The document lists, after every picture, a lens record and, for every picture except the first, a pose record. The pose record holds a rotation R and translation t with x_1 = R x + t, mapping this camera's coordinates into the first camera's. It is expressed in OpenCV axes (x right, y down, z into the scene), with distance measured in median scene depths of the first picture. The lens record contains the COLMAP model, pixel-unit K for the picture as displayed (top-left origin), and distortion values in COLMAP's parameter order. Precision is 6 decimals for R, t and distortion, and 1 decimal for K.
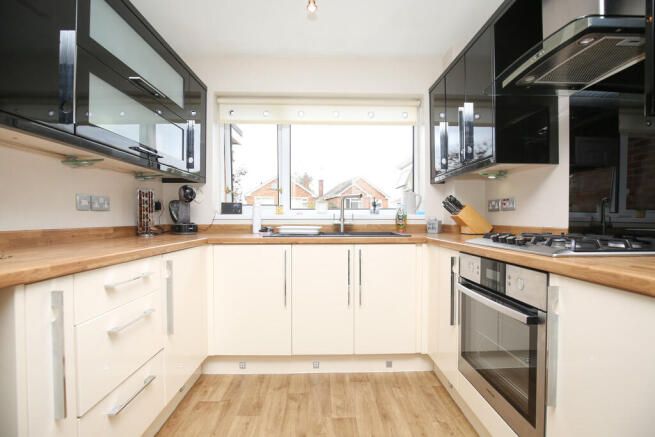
lens RADIAL K [[300.2, 0, 327.5], [0, 300.2, 218.5], [0, 0, 1]] dist [-0.029999, 0.000525]
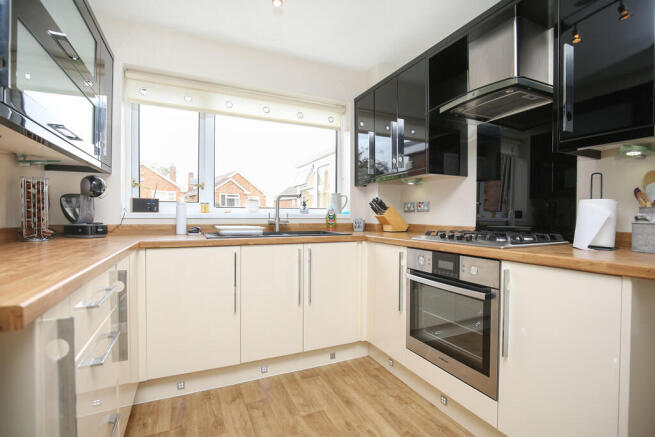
lens RADIAL K [[308.5, 0, 327.5], [0, 308.5, 218.5], [0, 0, 1]] dist [-0.030905, 0.000039]
pose [[0.916556, 0.001980, 0.399902, -0.254455], [-0.005056, 0.999965, 0.006639, -0.006699], [-0.399875, -0.008107, 0.916534, 0.012720]]
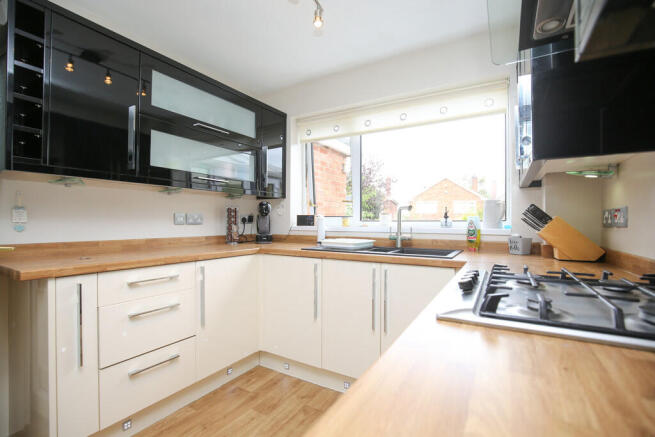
lens RADIAL K [[300.2, 0, 327.5], [0, 300.2, 218.5], [0, 0, 1]] dist [-0.029999, 0.000525]
pose [[0.845959, -0.001957, -0.533245, 0.432651], [-0.005040, 0.999919, -0.011665, -0.037006], [0.533224, 0.012555, 0.845881, 0.152773]]
